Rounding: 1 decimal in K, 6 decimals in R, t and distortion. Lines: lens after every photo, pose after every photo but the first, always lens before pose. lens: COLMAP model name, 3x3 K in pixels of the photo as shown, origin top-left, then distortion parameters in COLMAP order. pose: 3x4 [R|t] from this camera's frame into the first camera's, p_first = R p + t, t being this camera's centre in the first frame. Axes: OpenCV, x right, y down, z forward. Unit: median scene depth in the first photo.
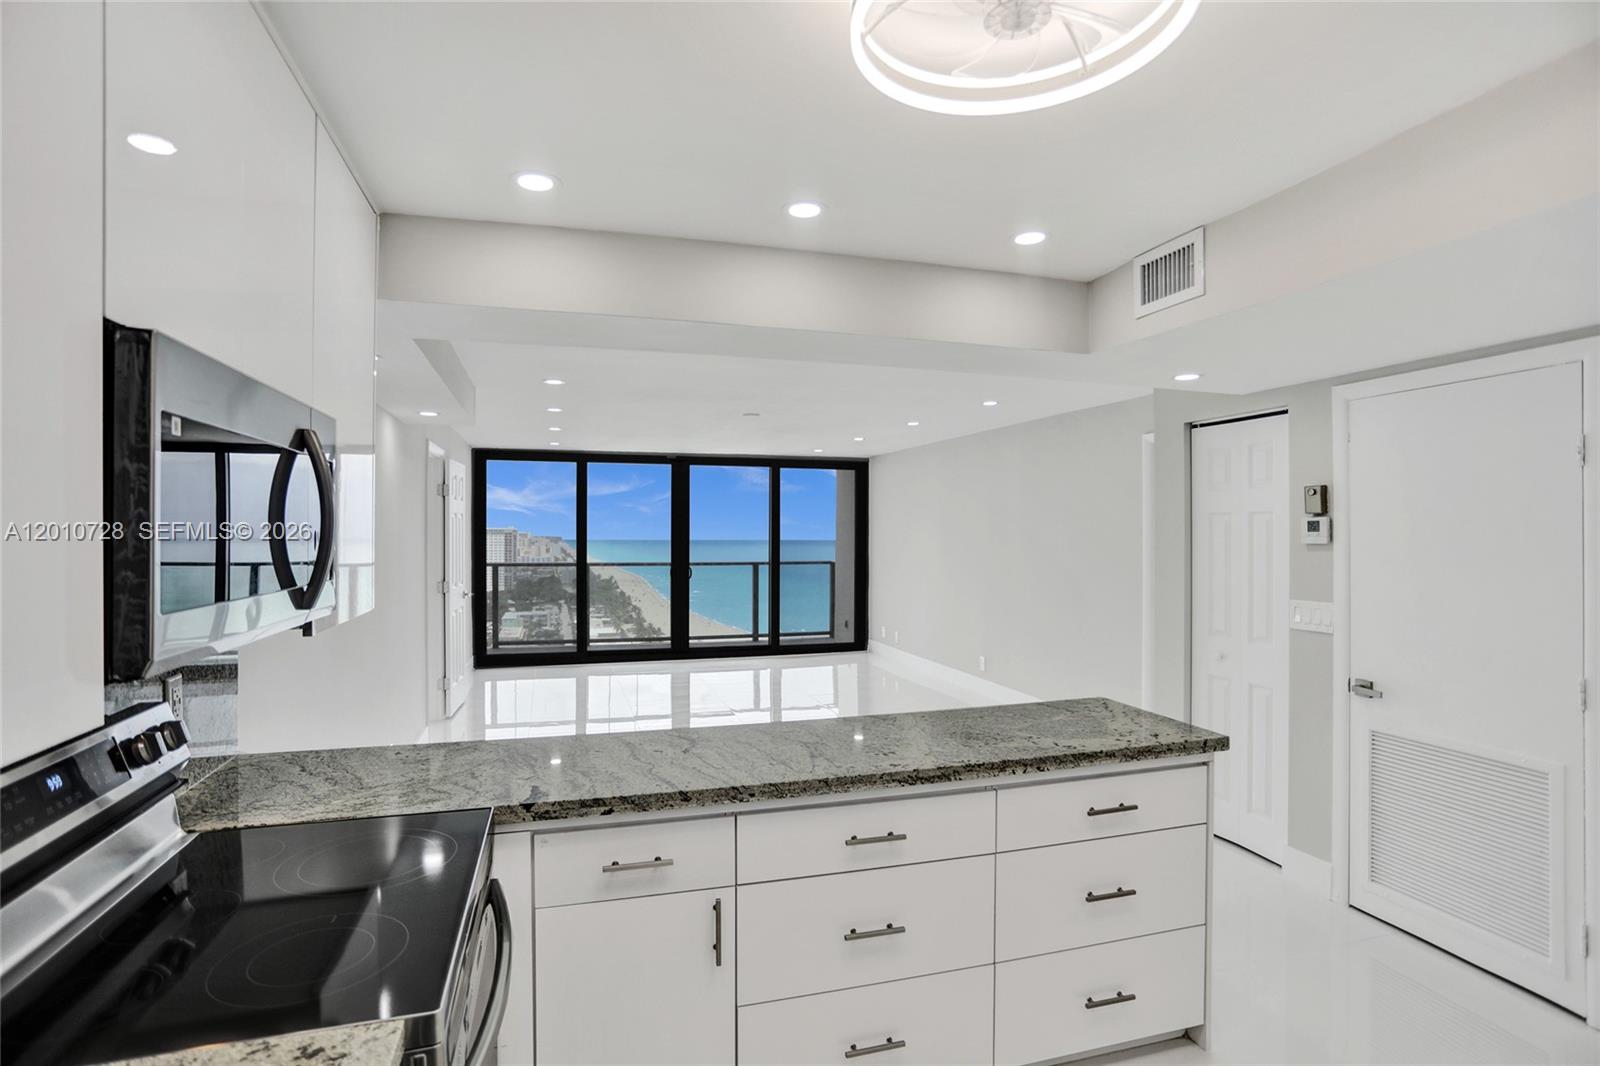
lens RADIAL K [[800.6, 0, 794.7], [0, 800.6, 535.1], [0, 0, 1]] dist [-0.030537, 0.016602]
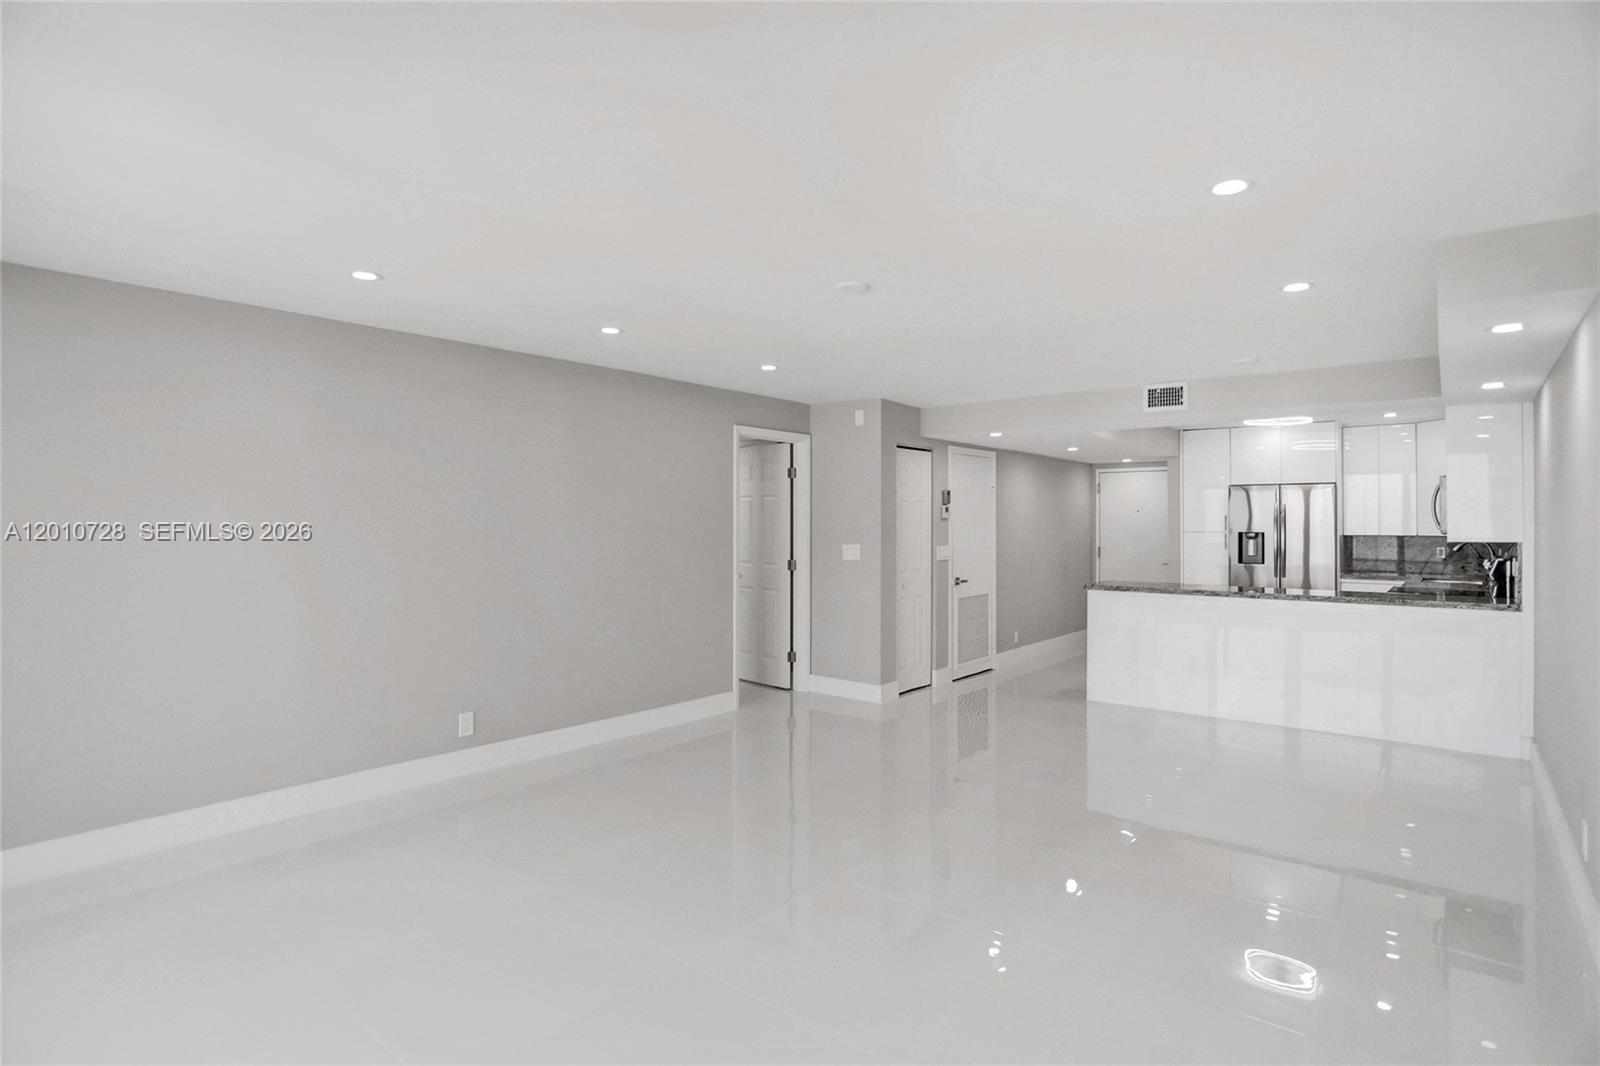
lens RADIAL K [[800.6, 0, 806.4], [0, 800.6, 529.3], [0, 0, 1]] dist [-0.030537, 0.016602]
pose [[-0.551503, -0.005011, 0.834158, -0.315902], [0.004296, 0.999952, 0.008847, 0.007133], [-0.834162, 0.008463, -0.551455, 0.865347]]
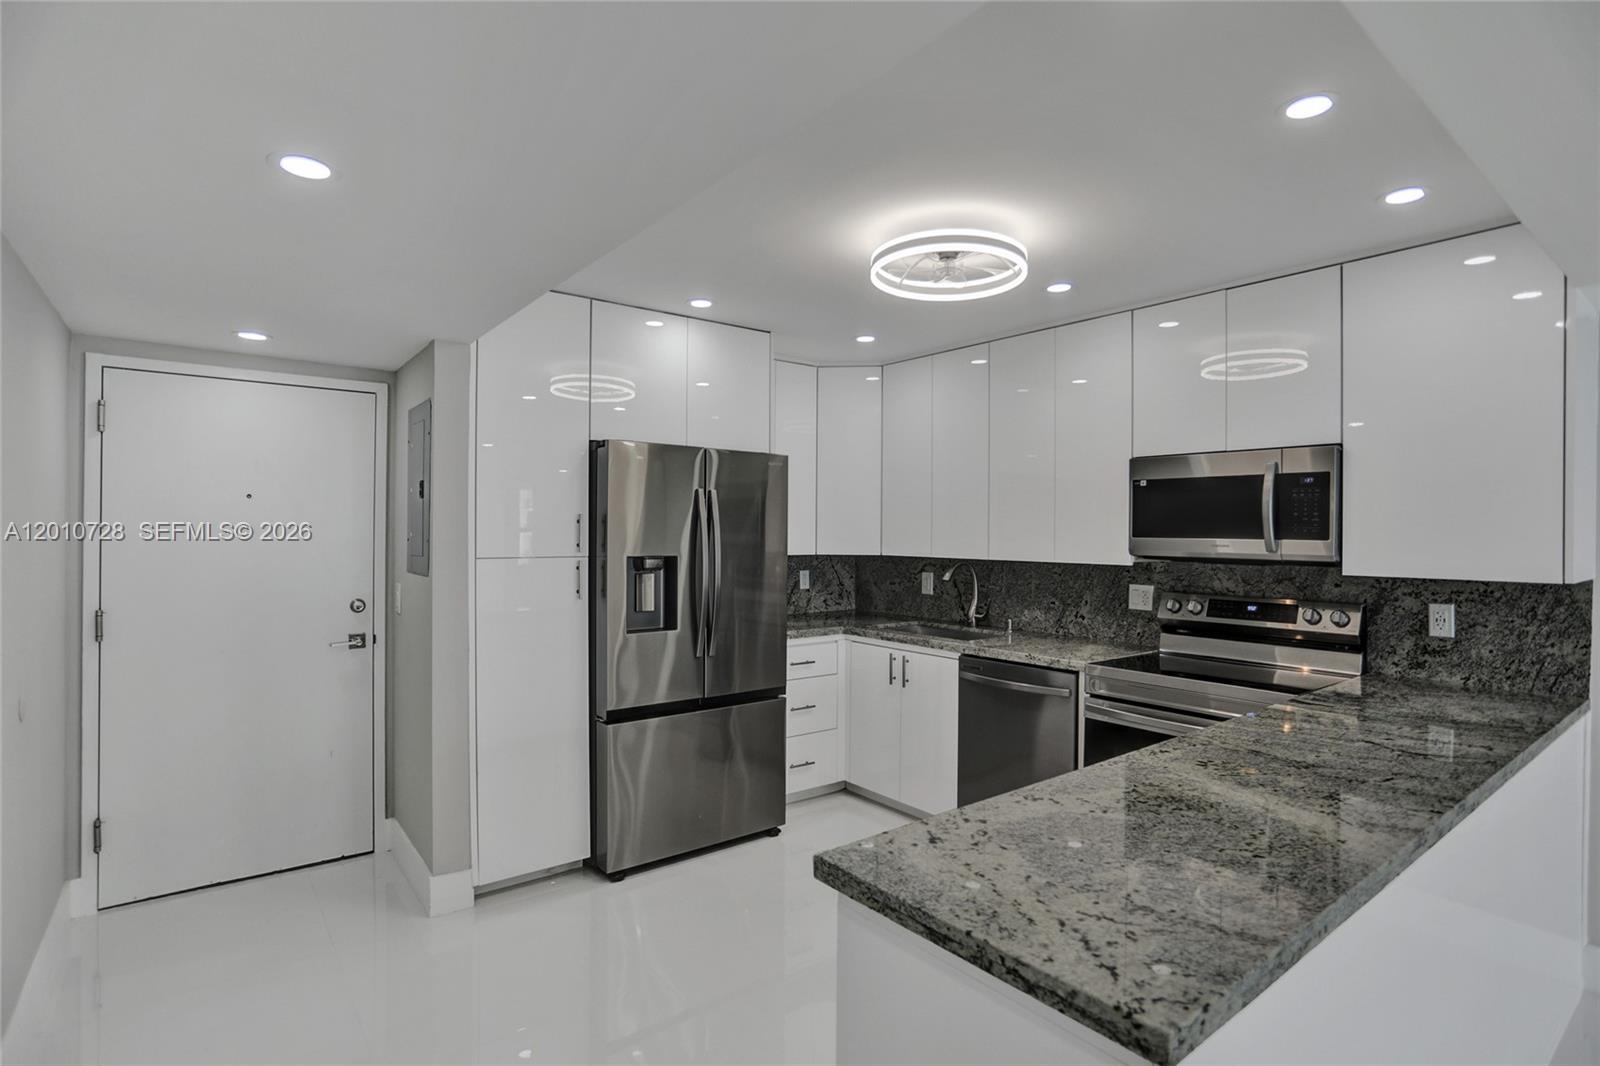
lens RADIAL K [[800.6, 0, 809.1], [0, 800.6, 526.7], [0, 0, 1]] dist [-0.030537, 0.016602]
pose [[-0.935929, -0.008414, -0.352089, 0.183059], [-0.008884, 0.999961, -0.000283, 0.006242], [0.352077, 0.002863, -0.935966, 0.372103]]
